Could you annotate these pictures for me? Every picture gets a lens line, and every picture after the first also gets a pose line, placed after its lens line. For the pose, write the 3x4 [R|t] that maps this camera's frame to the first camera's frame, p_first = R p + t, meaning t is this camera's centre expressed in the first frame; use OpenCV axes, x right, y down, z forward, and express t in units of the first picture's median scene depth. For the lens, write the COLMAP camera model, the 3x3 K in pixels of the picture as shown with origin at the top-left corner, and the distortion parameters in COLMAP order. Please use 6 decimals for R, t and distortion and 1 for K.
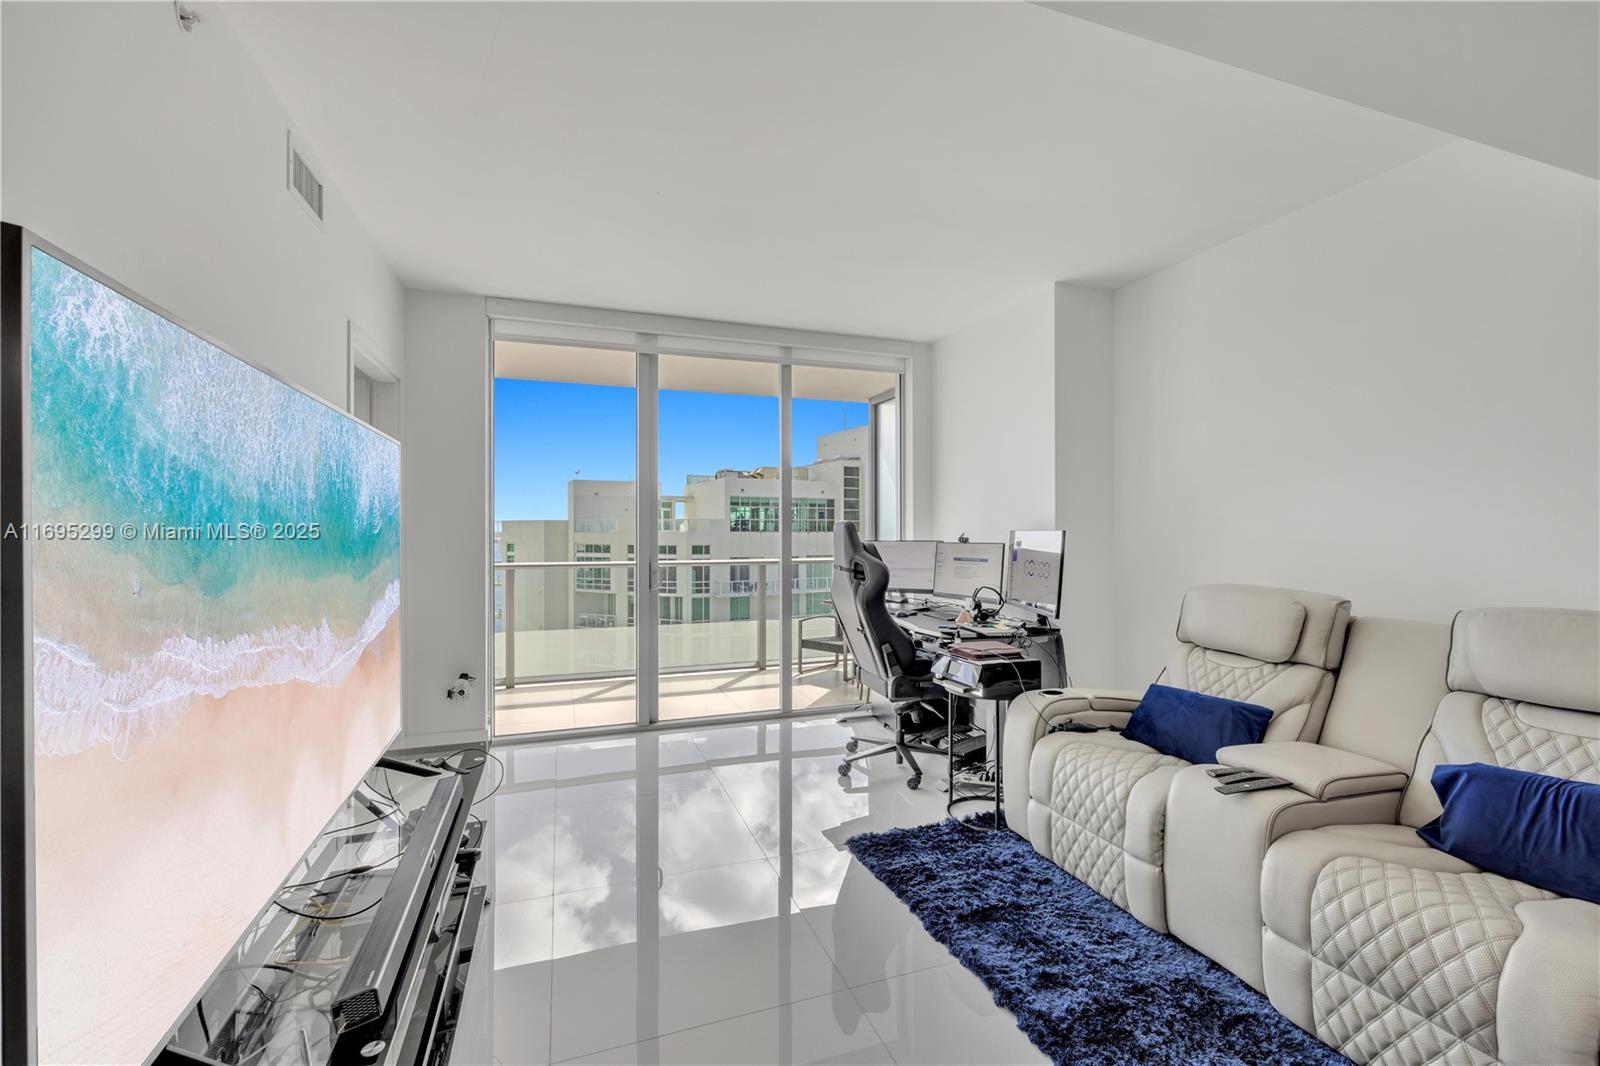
lens RADIAL K [[667.1, 0, 800.9], [0, 667.1, 523.4], [0, 0, 1]] dist [0.003510, -0.000692]
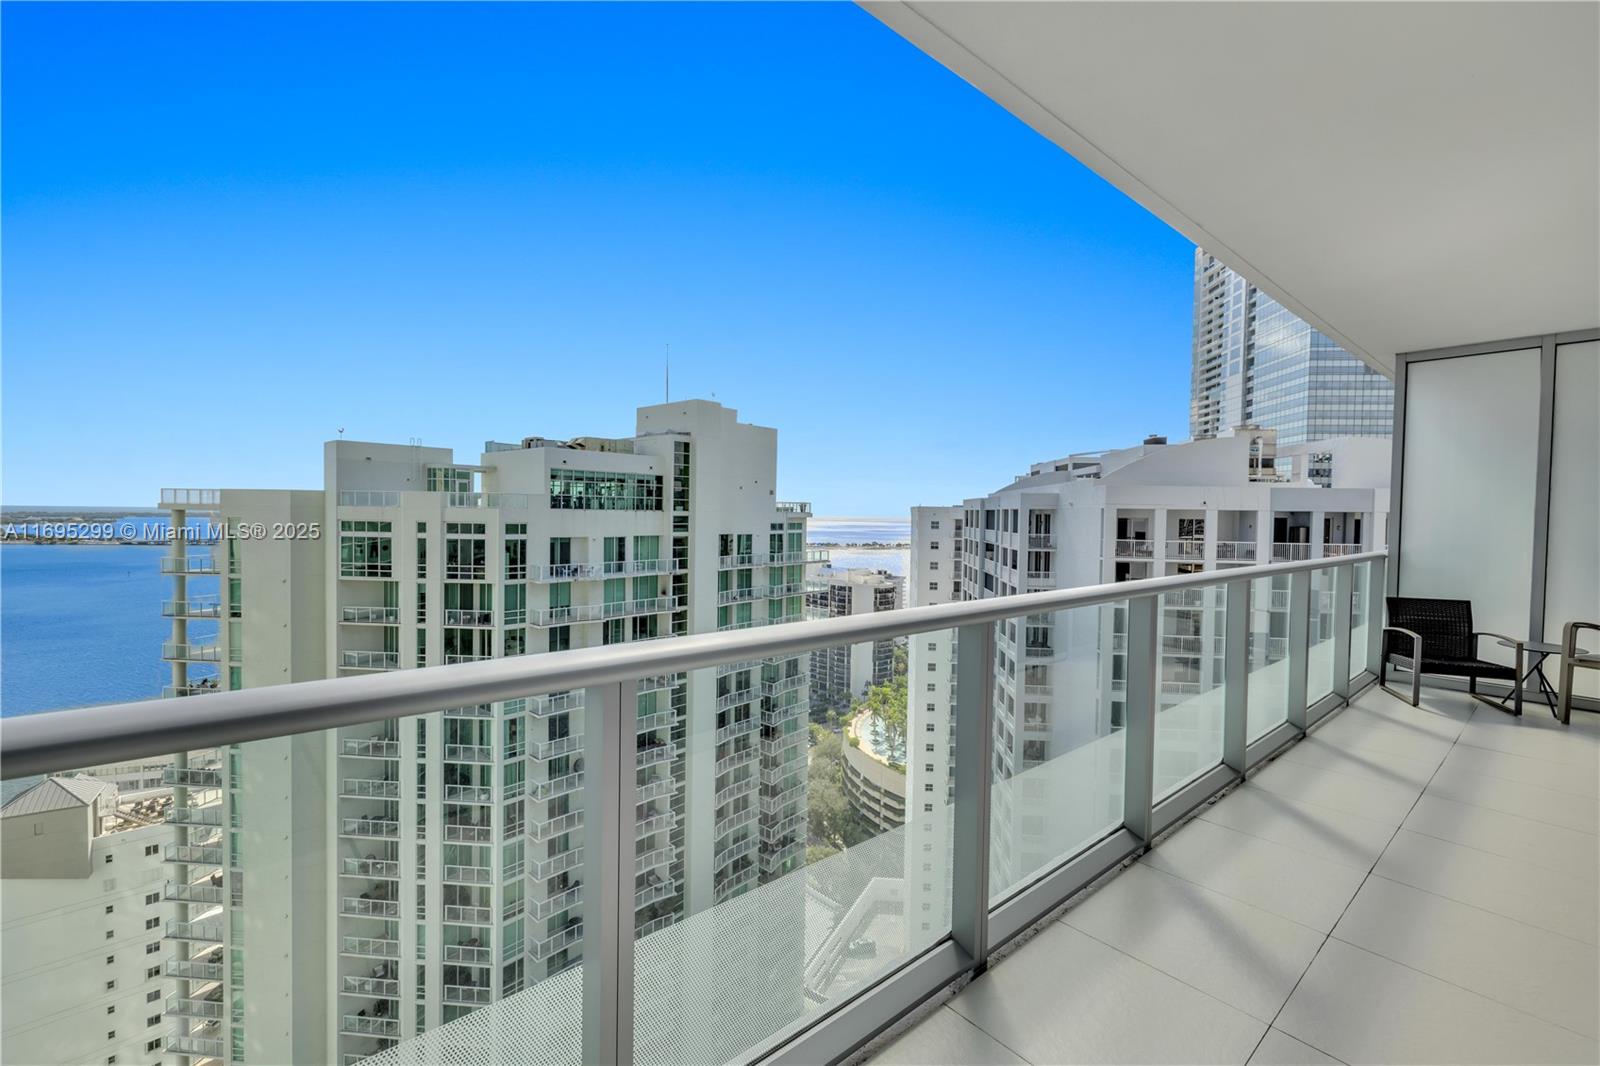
lens RADIAL K [[667.1, 0, 795.4], [0, 667.1, 529.0], [0, 0, 1]] dist [0.003510, -0.000692]
pose [[0.940183, 0.007949, 0.340576, -0.799716], [-0.020959, 0.999184, 0.034538, 0.018648], [-0.340024, -0.039610, 0.939582, 0.522698]]
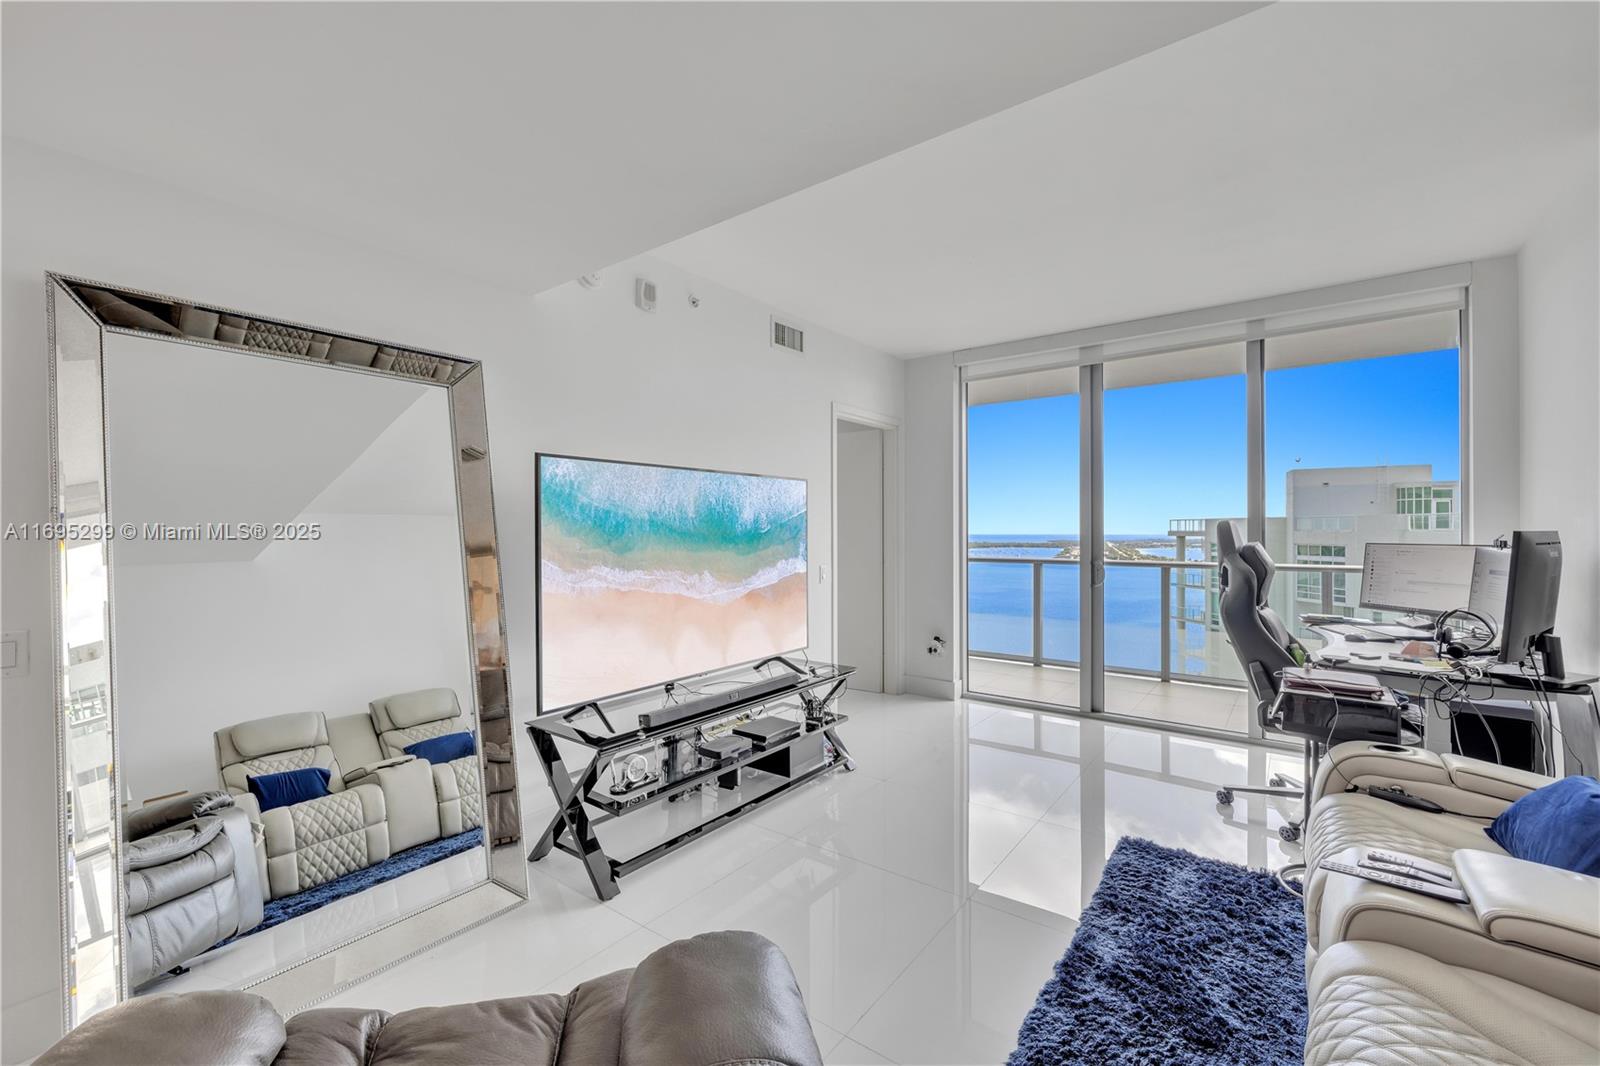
lens RADIAL K [[667.1, 0, 793.9], [0, 667.1, 521.9], [0, 0, 1]] dist [0.003510, -0.000692]
pose [[0.539689, -0.009709, -0.841808, 0.124425], [0.009141, 0.999942, -0.005672, -0.000249], [0.841815, -0.004634, 0.539747, 0.007118]]
